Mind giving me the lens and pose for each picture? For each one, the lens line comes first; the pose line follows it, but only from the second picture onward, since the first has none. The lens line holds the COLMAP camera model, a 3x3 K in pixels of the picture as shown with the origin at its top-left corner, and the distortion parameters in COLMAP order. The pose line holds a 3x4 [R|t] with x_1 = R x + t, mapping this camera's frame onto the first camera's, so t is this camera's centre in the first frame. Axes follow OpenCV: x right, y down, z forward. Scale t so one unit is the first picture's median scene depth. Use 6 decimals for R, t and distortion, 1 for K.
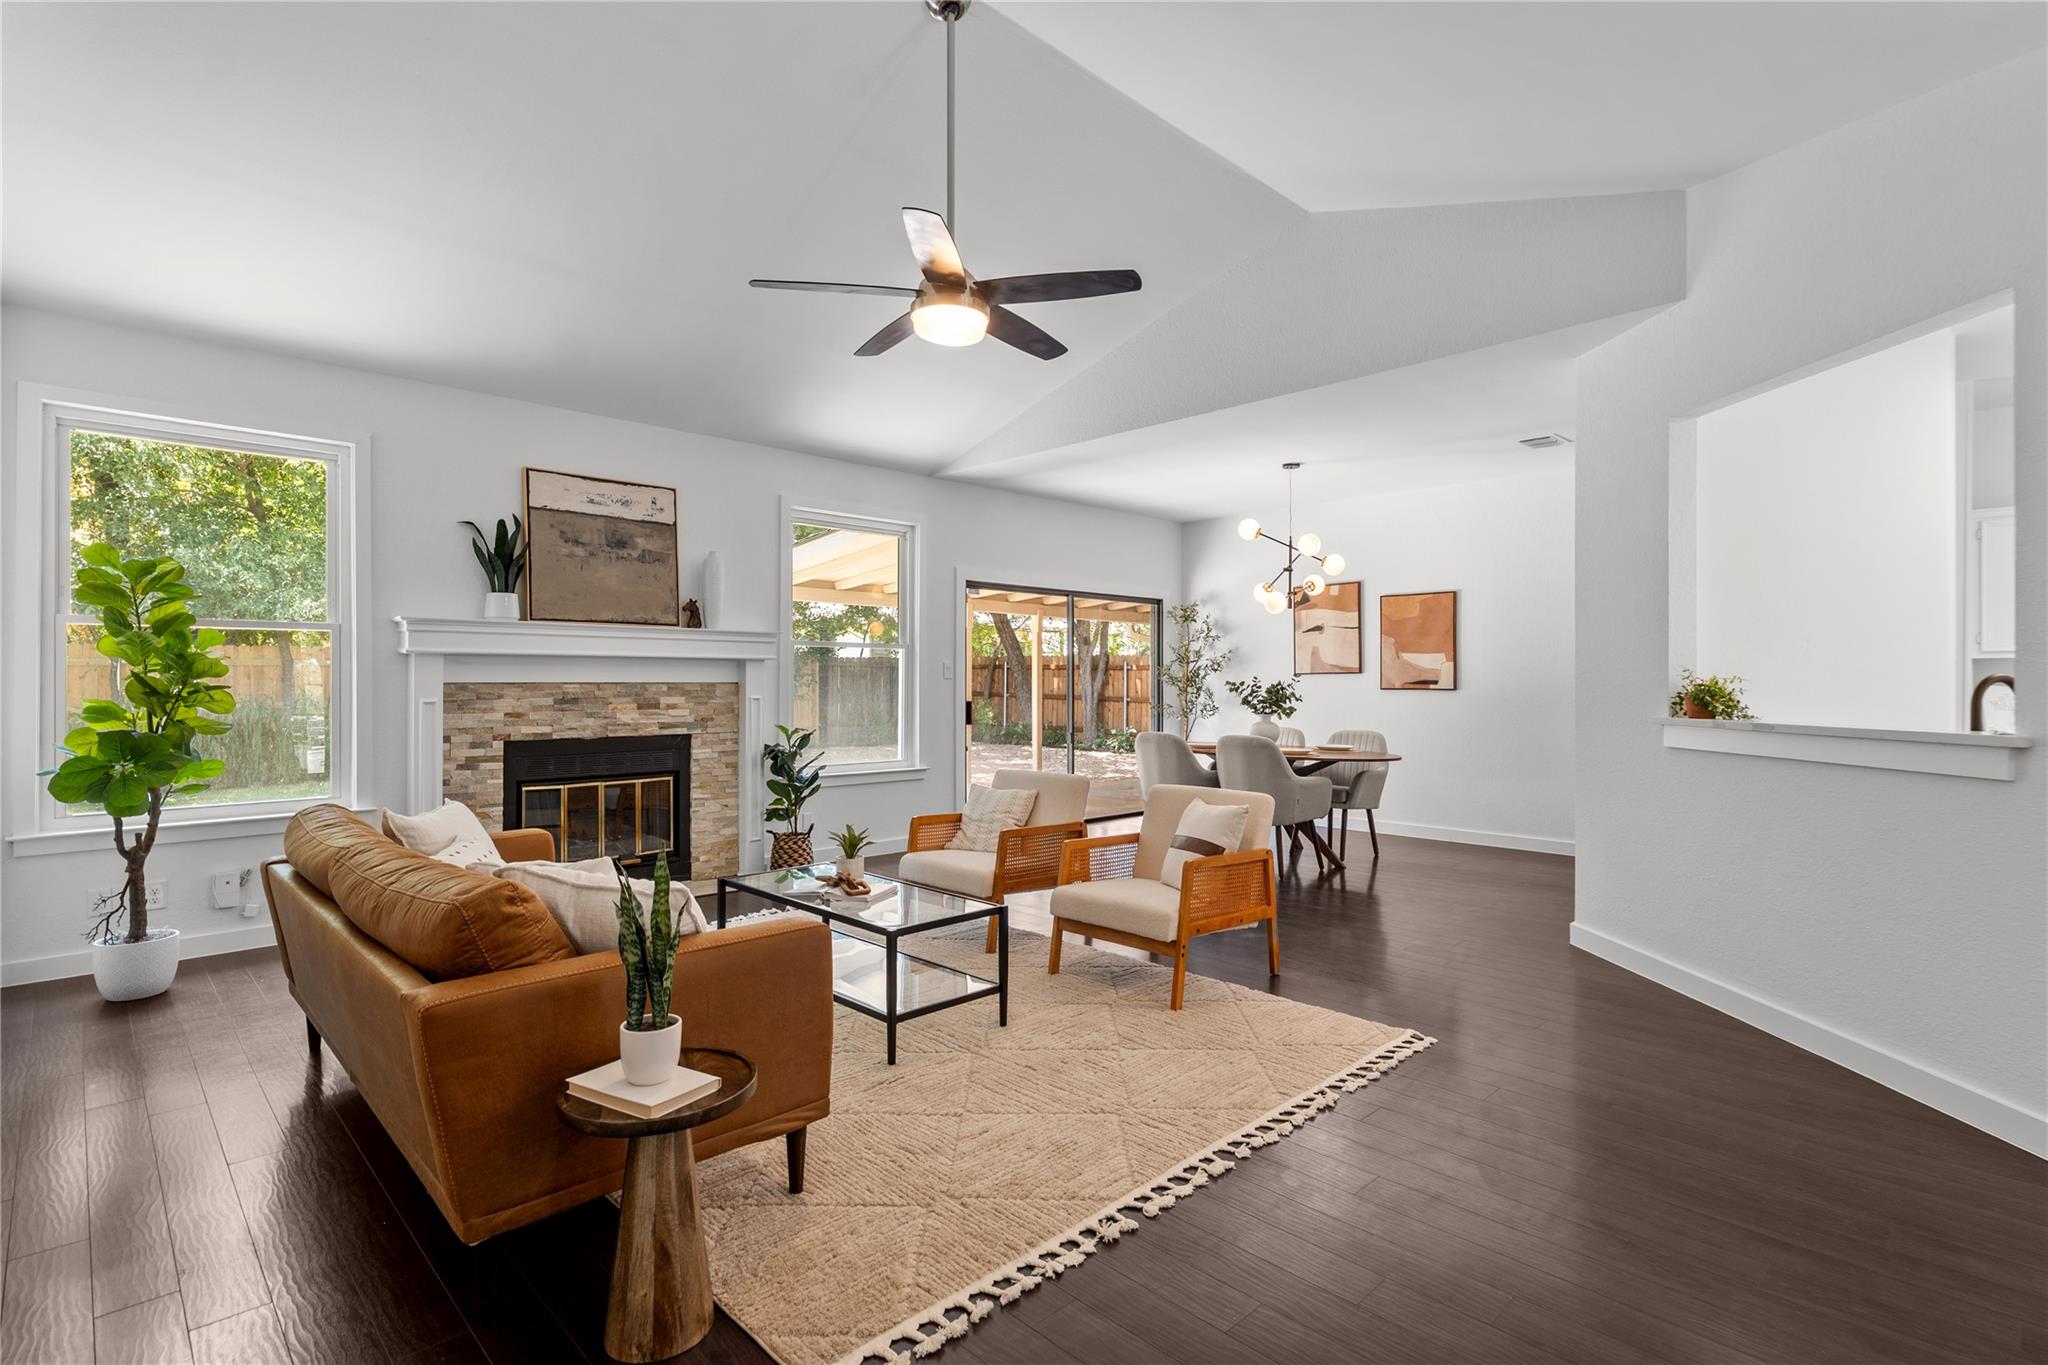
lens RADIAL K [[976.4, 0, 1027.6], [0, 976.4, 682.3], [0, 0, 1]] dist [0.000989, 0.000041]
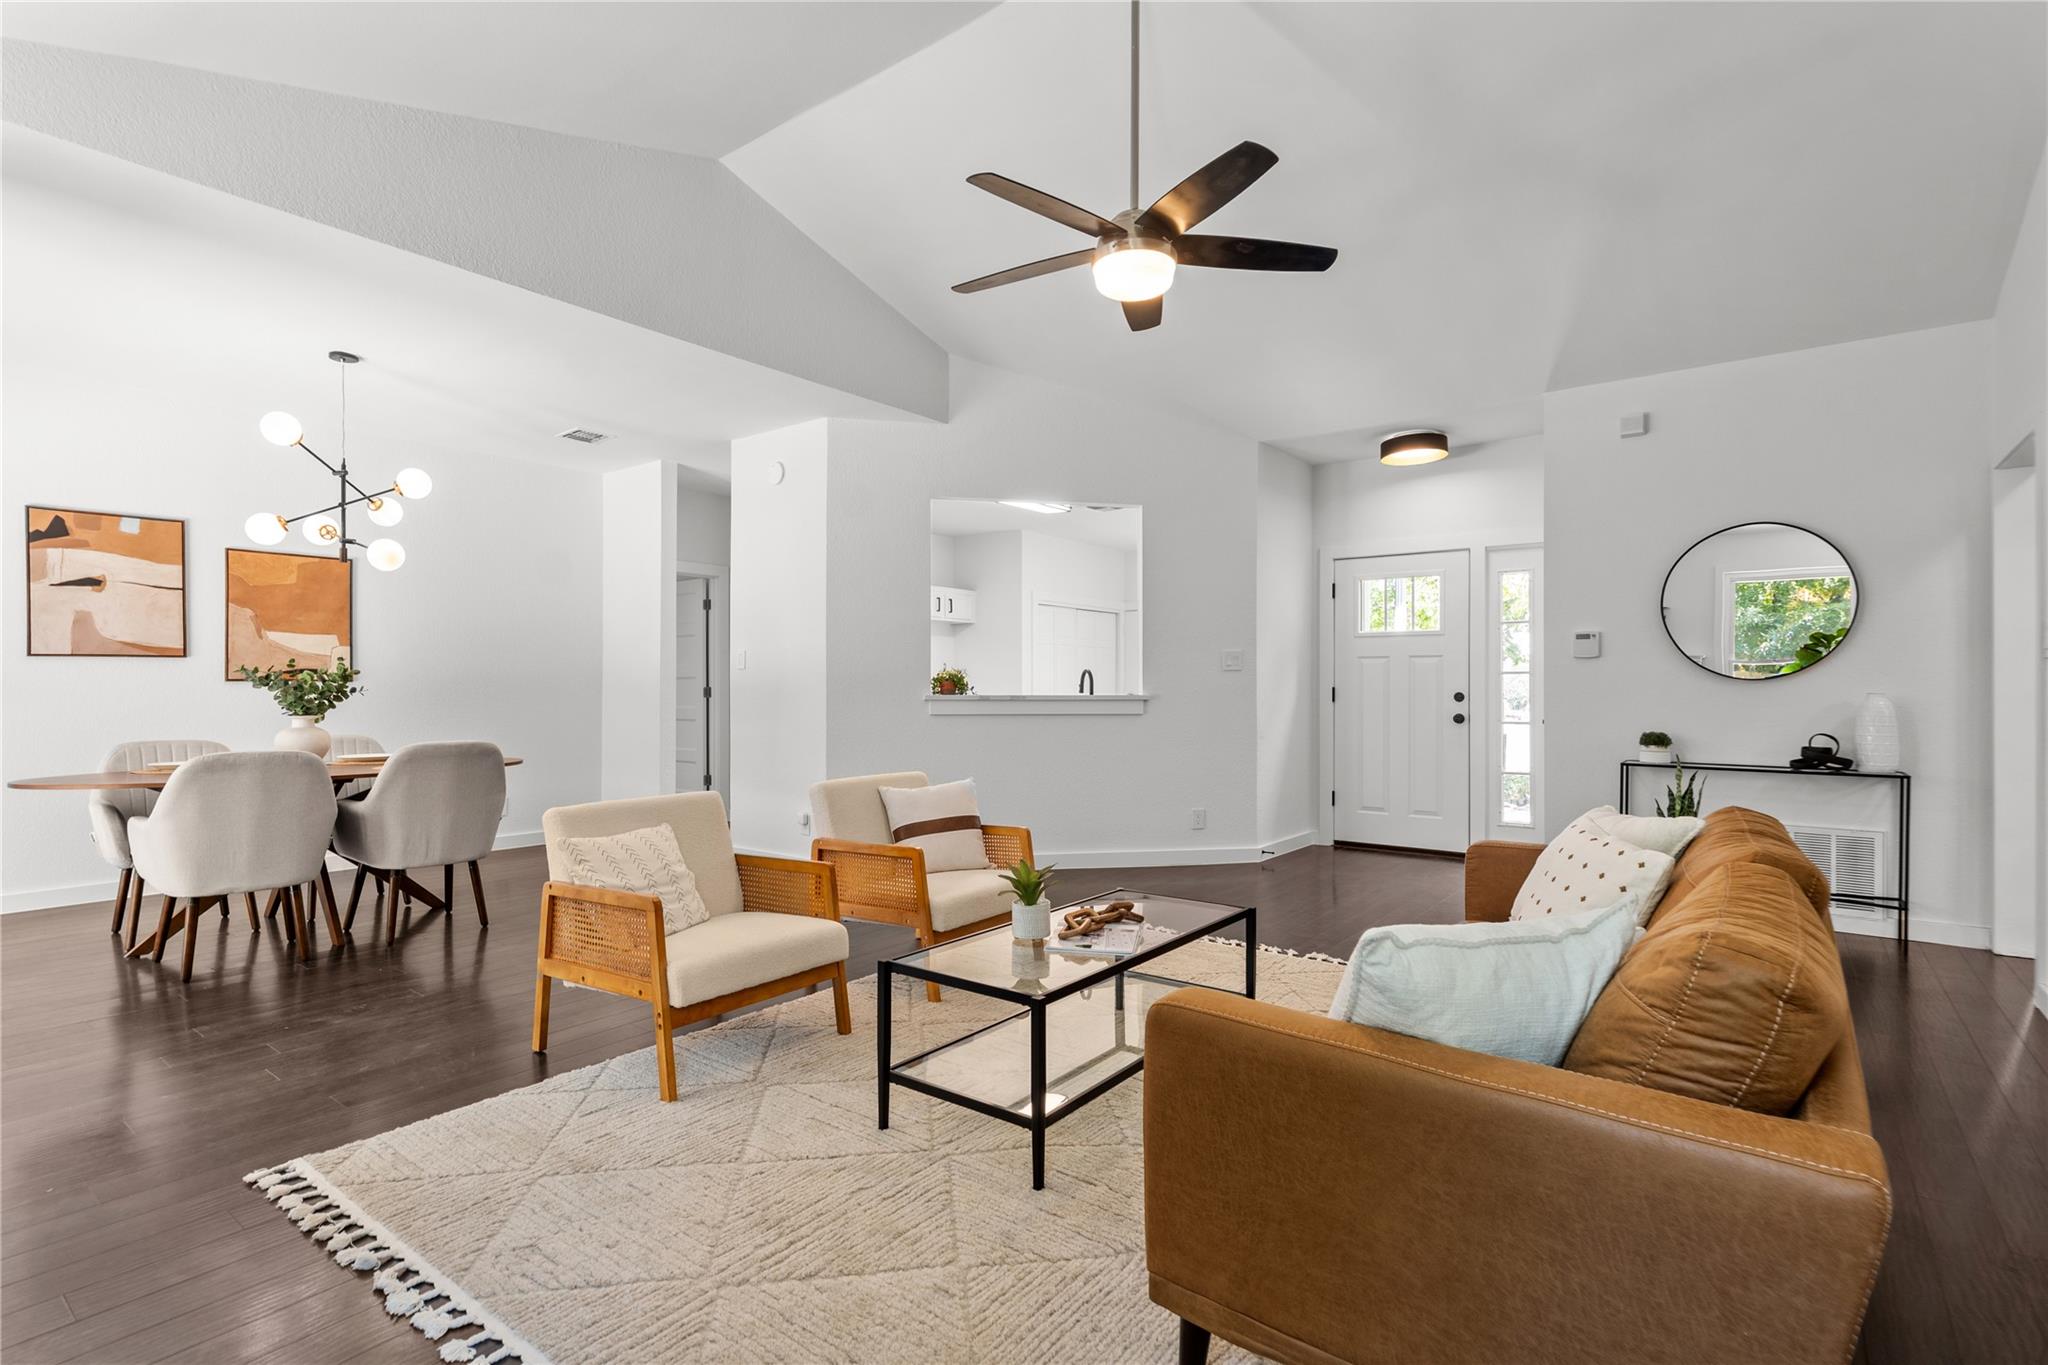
lens RADIAL K [[976.4, 0, 1028.3], [0, 976.4, 685.2], [0, 0, 1]] dist [0.000989, 0.000041]
pose [[-0.138532, 0.000497, 0.990358, -0.439682], [-0.000119, 1.000000, -0.000519, 0.011534], [-0.990358, -0.000189, -0.138532, 0.550302]]
